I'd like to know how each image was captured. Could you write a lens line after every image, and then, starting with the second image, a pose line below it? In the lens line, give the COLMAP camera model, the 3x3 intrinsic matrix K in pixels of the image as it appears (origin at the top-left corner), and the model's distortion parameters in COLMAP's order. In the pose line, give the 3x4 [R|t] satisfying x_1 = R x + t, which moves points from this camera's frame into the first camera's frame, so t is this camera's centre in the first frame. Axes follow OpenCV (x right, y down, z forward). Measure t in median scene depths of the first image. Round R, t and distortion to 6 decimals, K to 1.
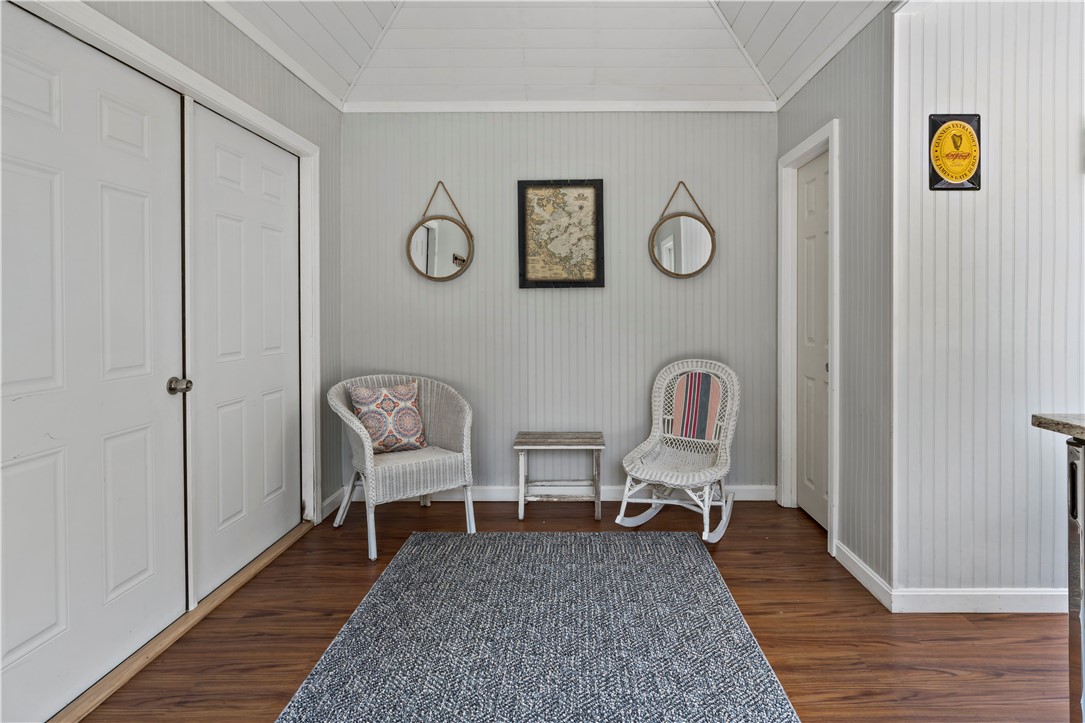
lens RADIAL K [[588.9, 0, 542.4], [0, 588.9, 322.0], [0, 0, 1]] dist [0.000499, 0.001333]
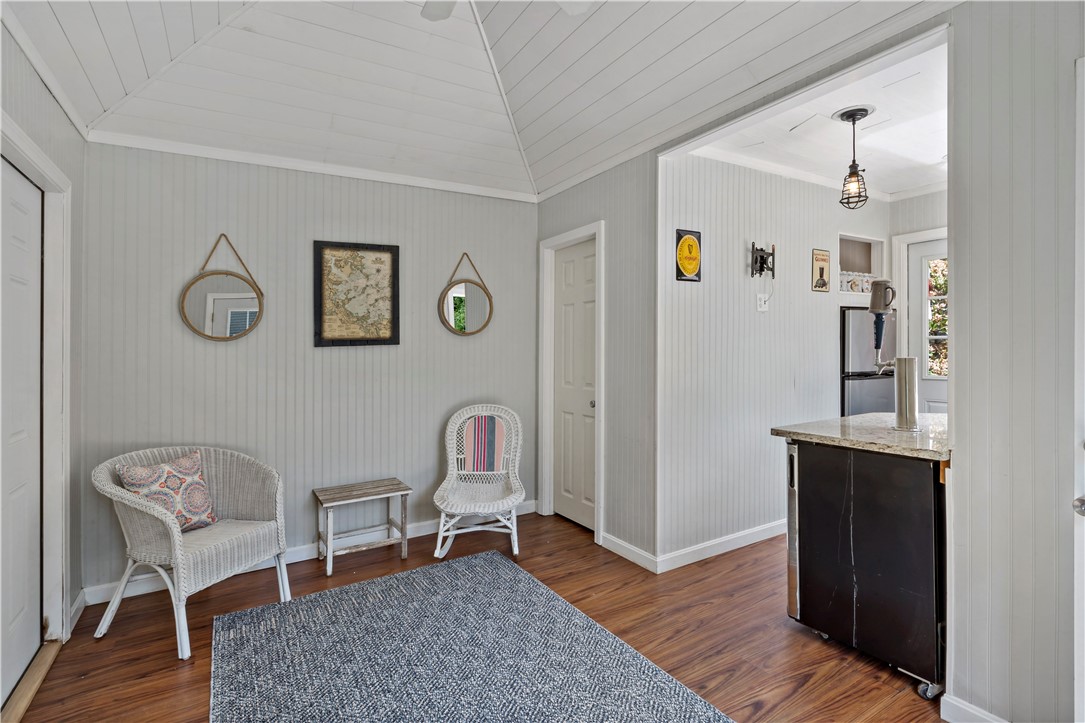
lens RADIAL K [[522.5, 0, 560.9], [0, 522.5, 365.9], [0, 0, 1]] dist [-0.000504, 0.000722]
pose [[0.855433, -0.036016, 0.516660, -0.160390], [0.036946, 0.999281, 0.008487, -0.019420], [-0.516594, 0.011828, 0.856148, 0.022578]]
